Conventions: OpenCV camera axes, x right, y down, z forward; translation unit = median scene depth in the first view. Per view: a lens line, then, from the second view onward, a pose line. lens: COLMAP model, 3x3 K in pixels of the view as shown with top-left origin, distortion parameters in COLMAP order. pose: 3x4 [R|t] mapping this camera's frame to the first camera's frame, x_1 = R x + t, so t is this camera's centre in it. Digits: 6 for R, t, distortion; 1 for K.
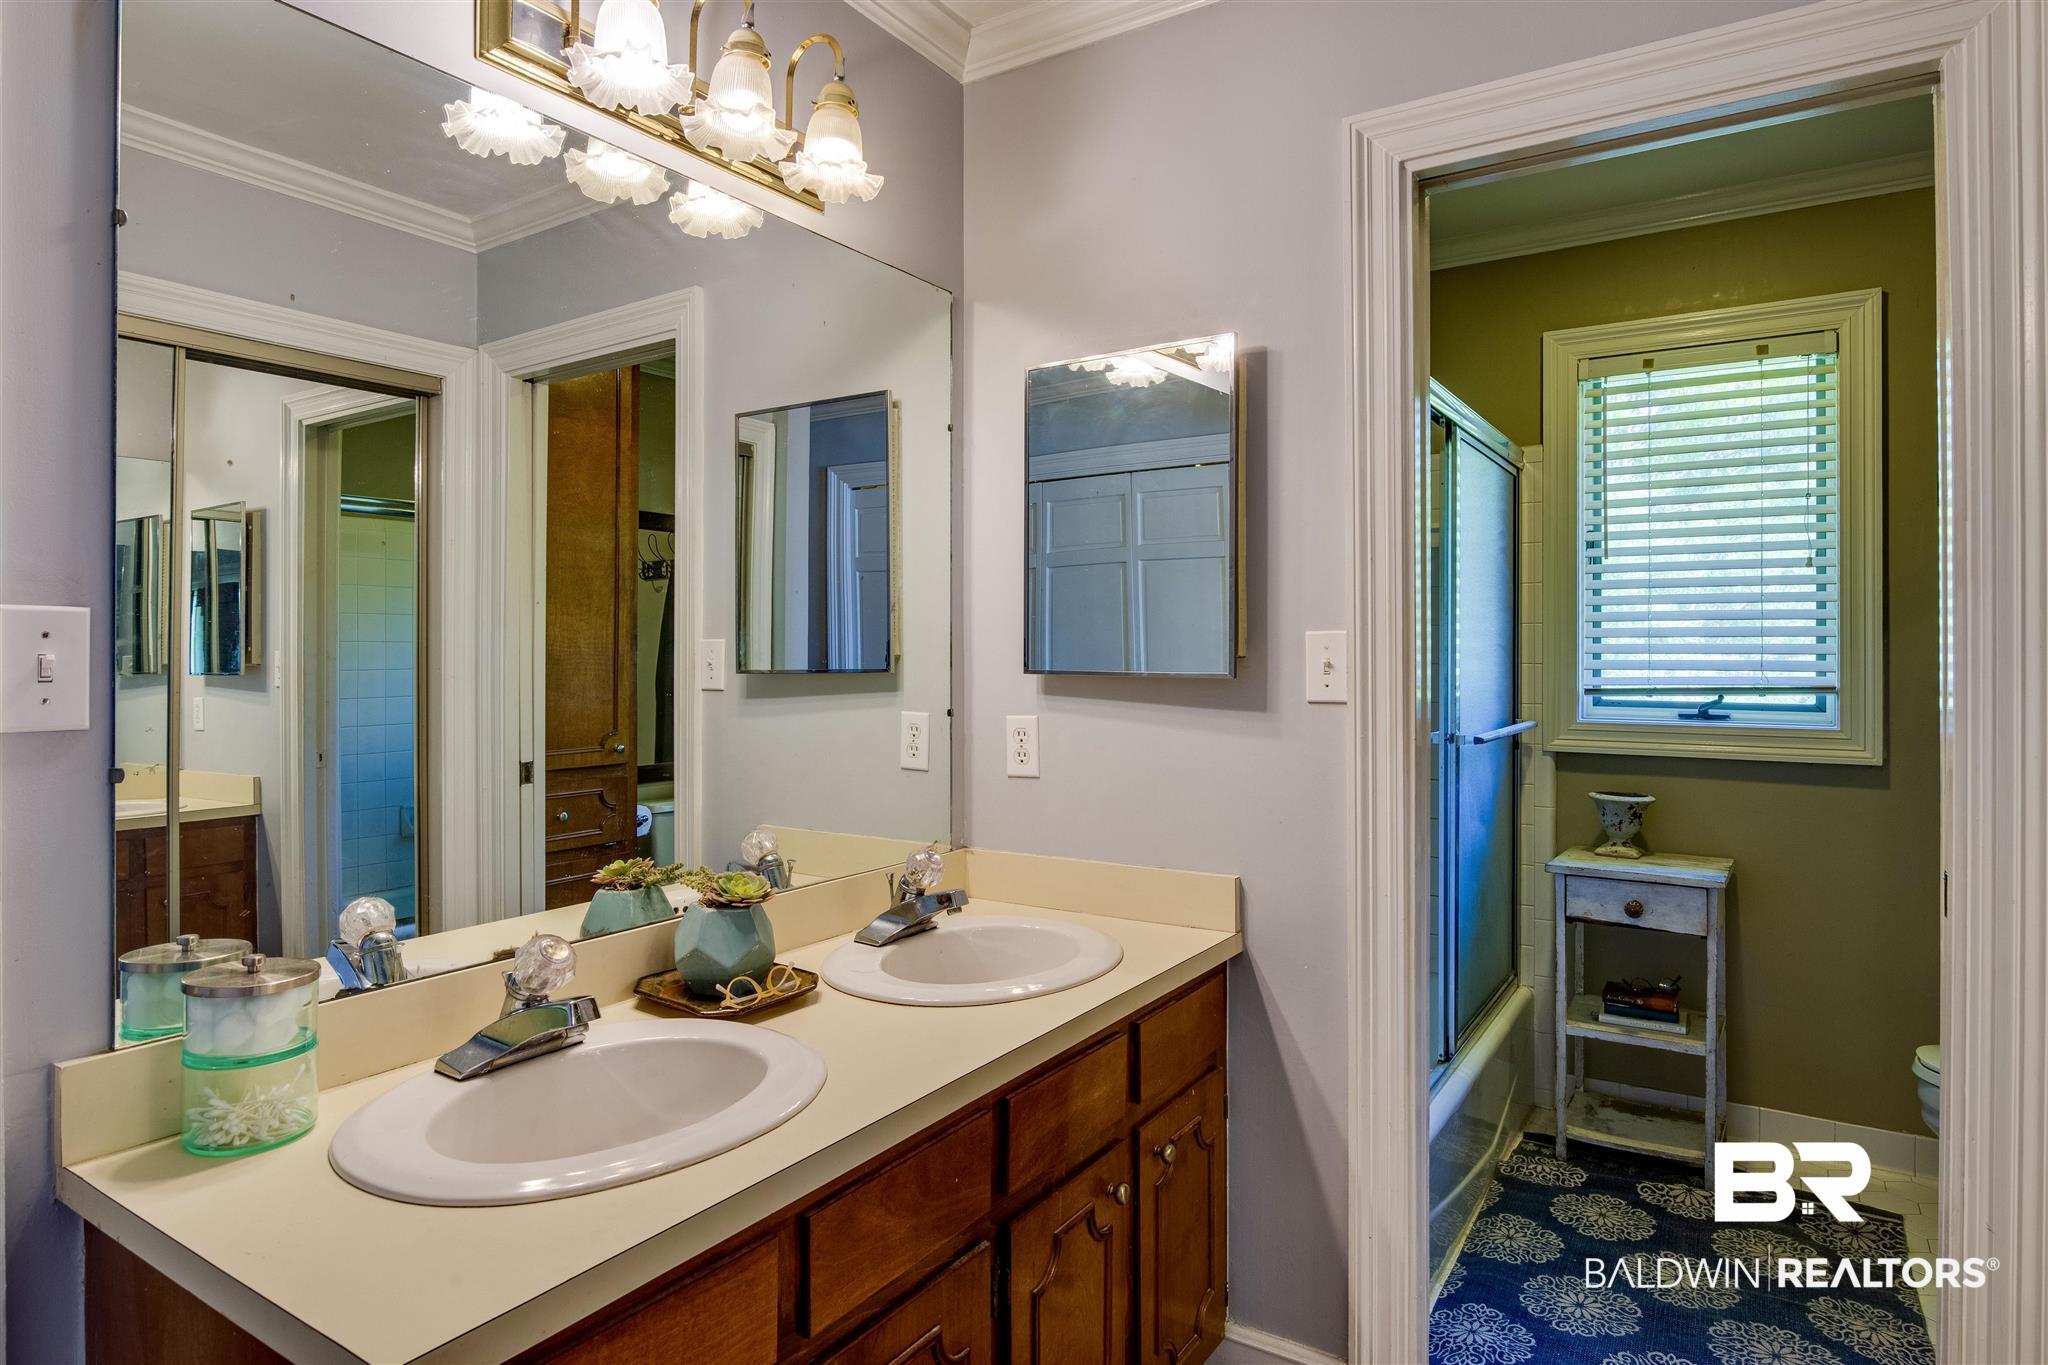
lens RADIAL K [[1161.9, 0, 1017.8], [0, 1161.9, 663.5], [0, 0, 1]] dist [-0.018269, 0.001991]
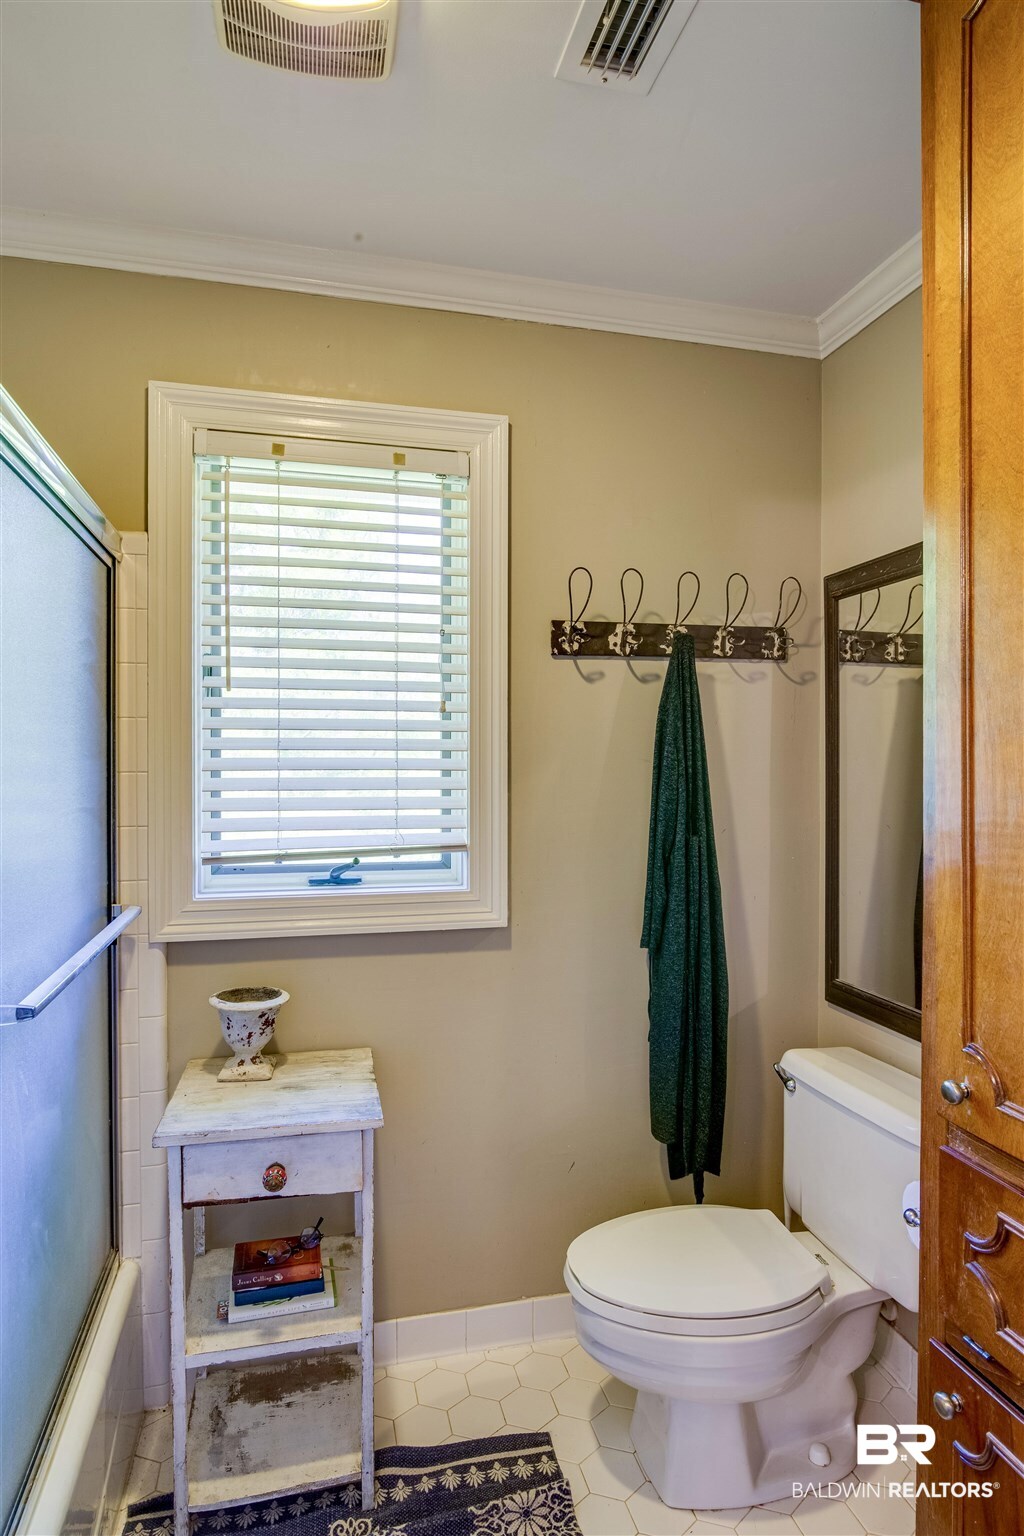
lens RADIAL K [[871.4, 0, 509.9], [0, 871.4, 765.6], [0, 0, 1]] dist [-0.018269, 0.001991]
pose [[0.687474, -0.002441, 0.726205, 0.216732], [0.005092, 0.999986, -0.001460, -0.038581], [-0.726191, 0.004702, 0.687477, 0.465617]]
